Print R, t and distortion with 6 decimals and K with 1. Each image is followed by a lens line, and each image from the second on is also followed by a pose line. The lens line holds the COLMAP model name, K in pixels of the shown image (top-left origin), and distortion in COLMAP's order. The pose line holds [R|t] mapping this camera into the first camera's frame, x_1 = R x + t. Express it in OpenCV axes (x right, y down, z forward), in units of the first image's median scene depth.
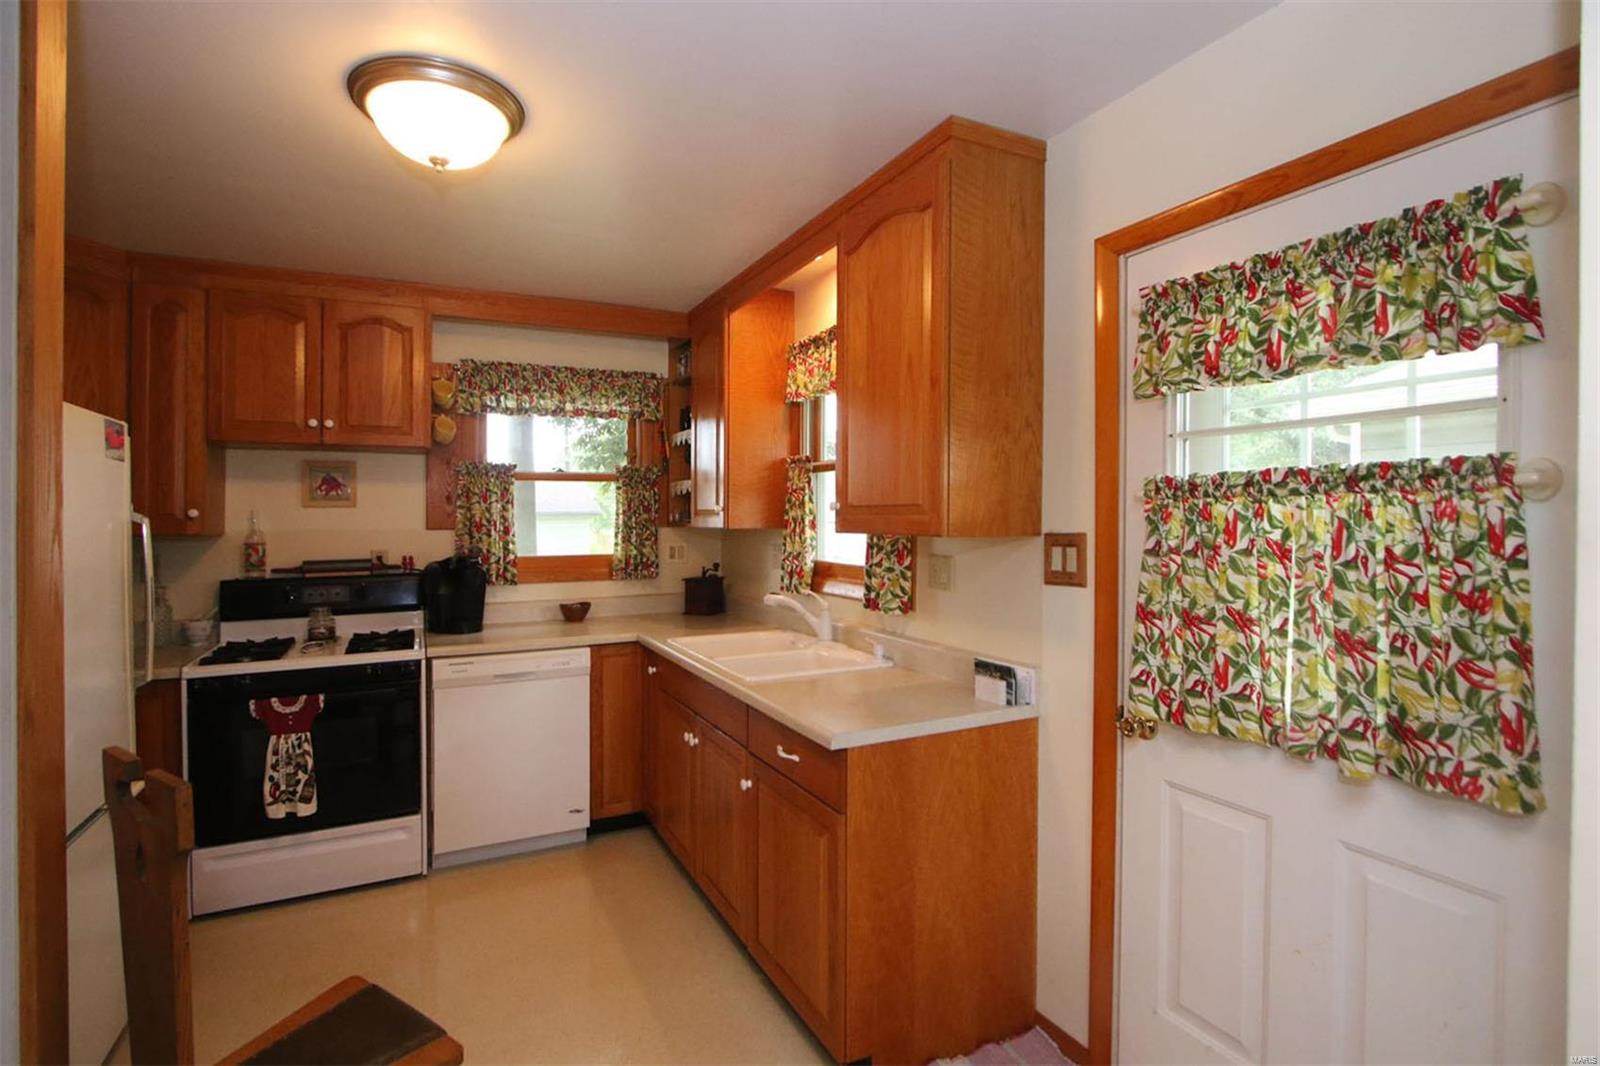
lens RADIAL K [[732.7, 0, 800.5], [0, 732.7, 526.6], [0, 0, 1]] dist [-0.006070, -0.003130]
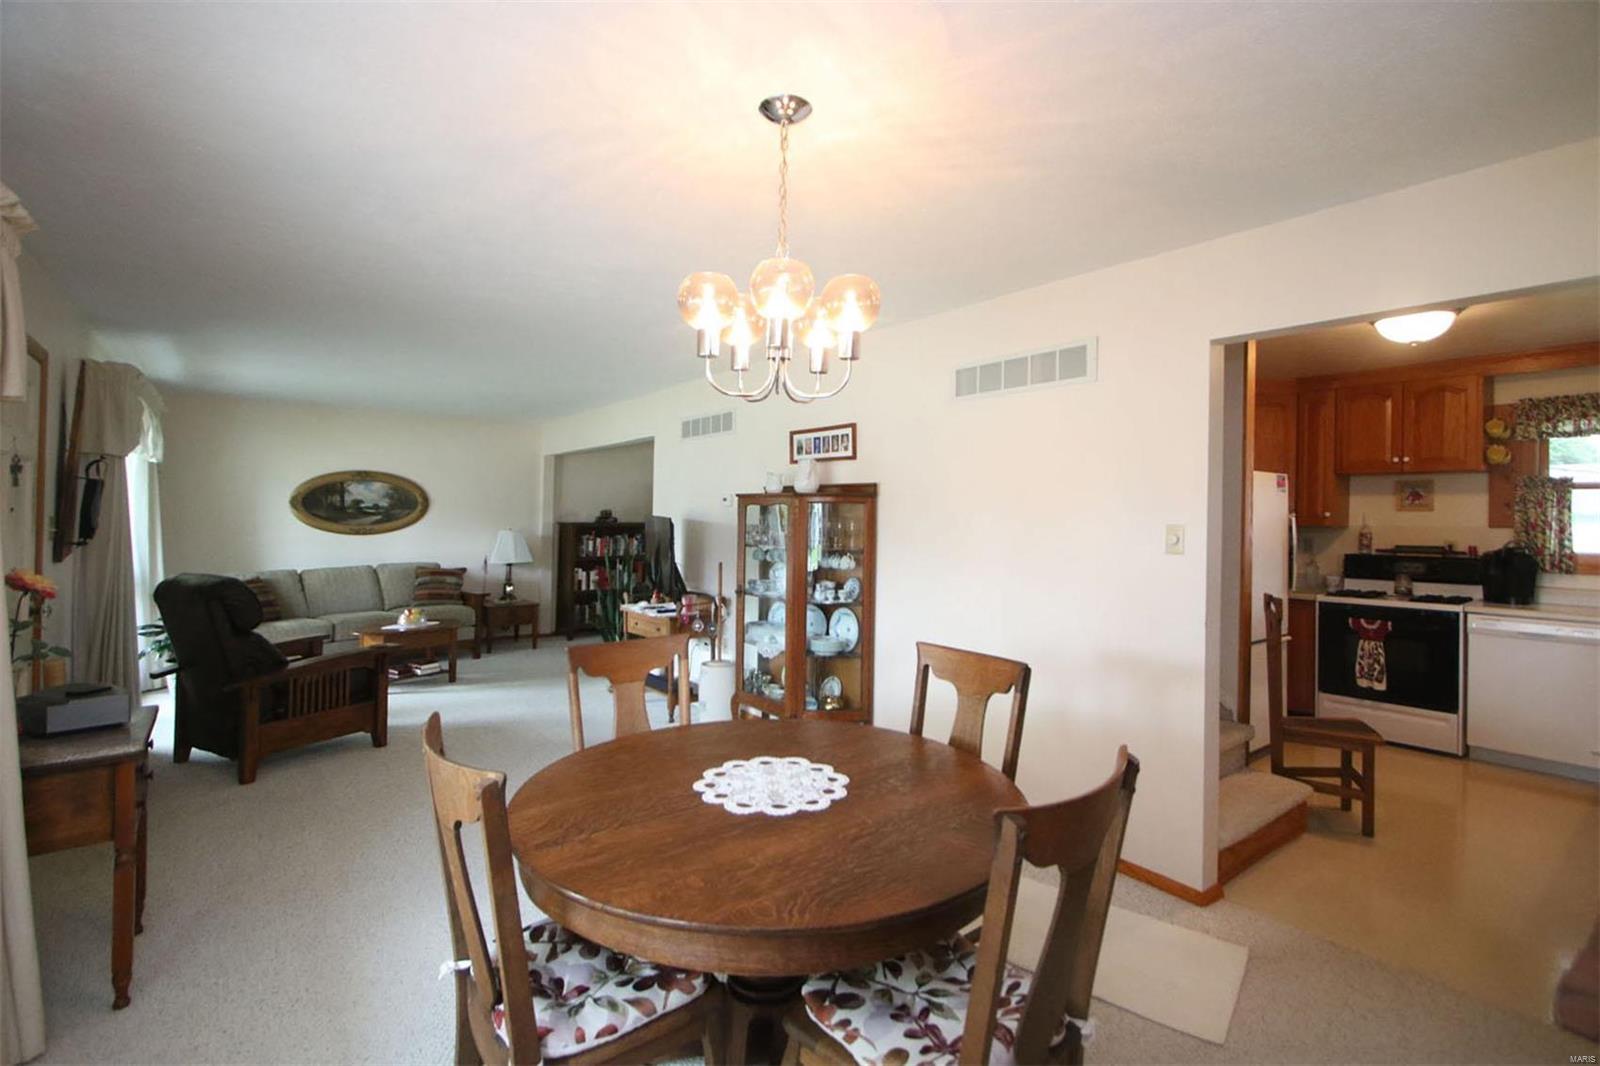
lens RADIAL K [[732.7, 0, 800.5], [0, 732.7, 526.6], [0, 0, 1]] dist [-0.006070, -0.003130]
pose [[0.187434, 0.021152, -0.982049, 0.630503], [-0.012771, 0.999736, 0.019095, -0.007501], [0.982194, 0.008962, 0.187655, -0.566649]]
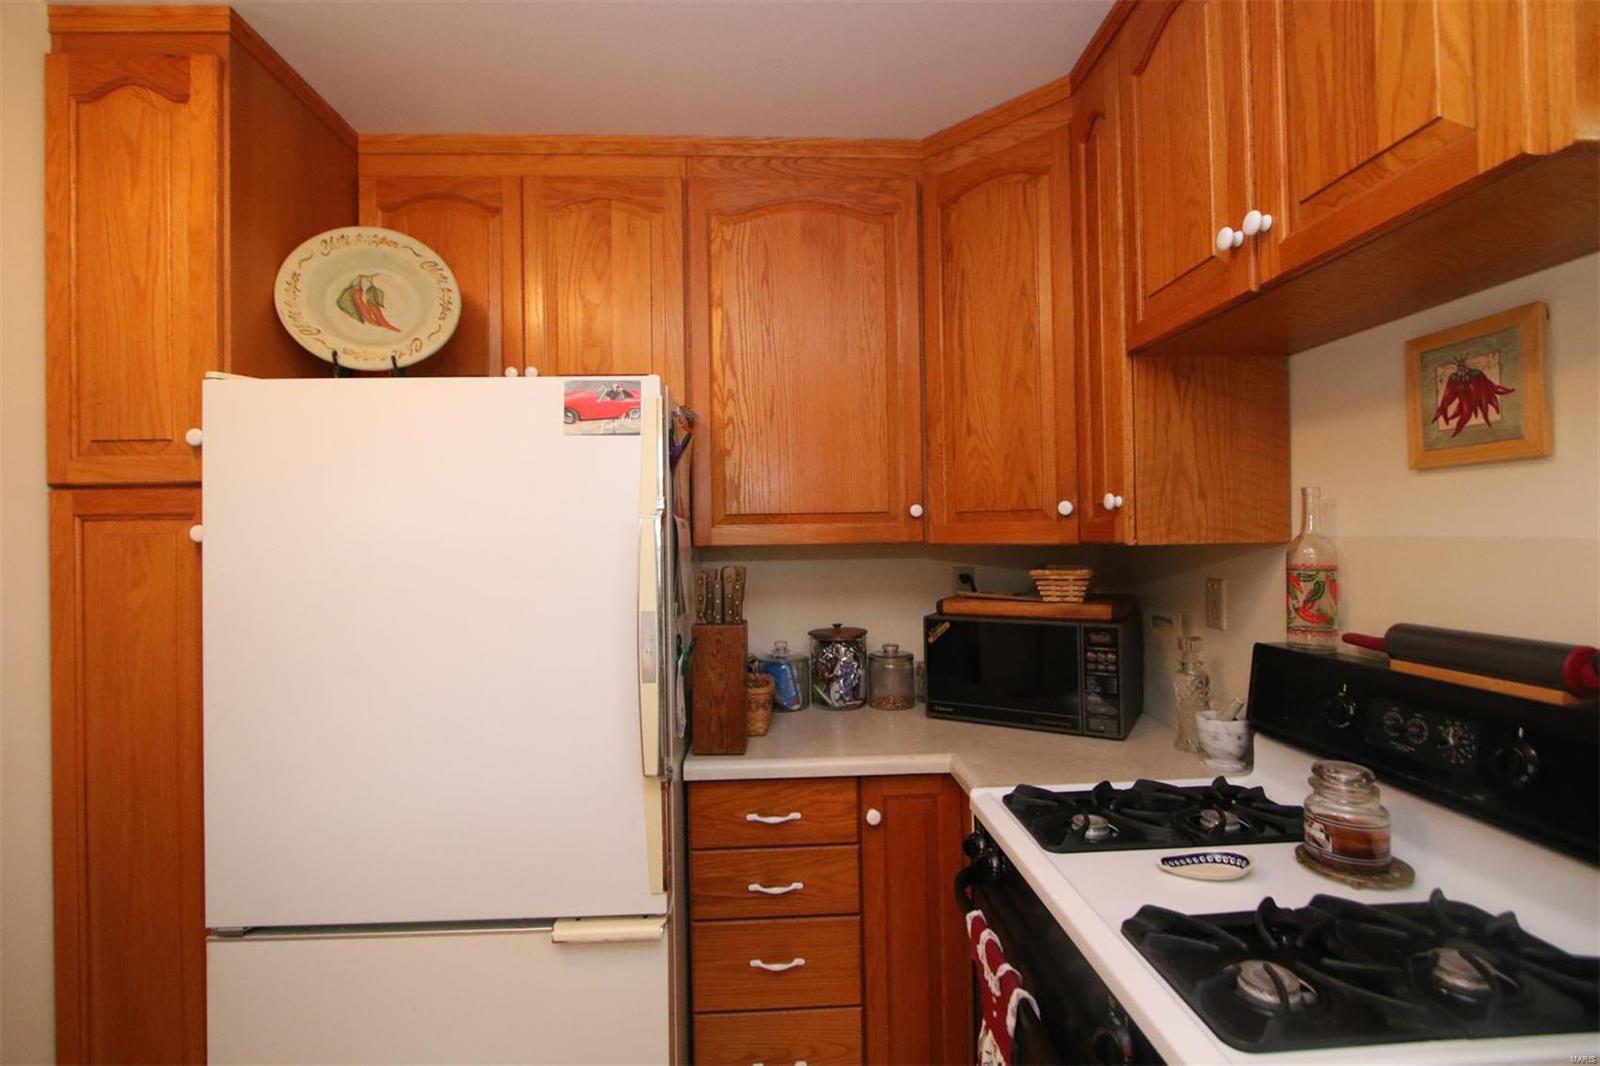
lens RADIAL K [[732.7, 0, 800.5], [0, 732.7, 526.6], [0, 0, 1]] dist [-0.006070, -0.003130]
pose [[-0.406321, 0.000544, -0.913730, -0.234524], [0.009603, 0.999947, -0.003675, -0.002304], [0.913680, -0.010268, -0.406305, 0.865871]]
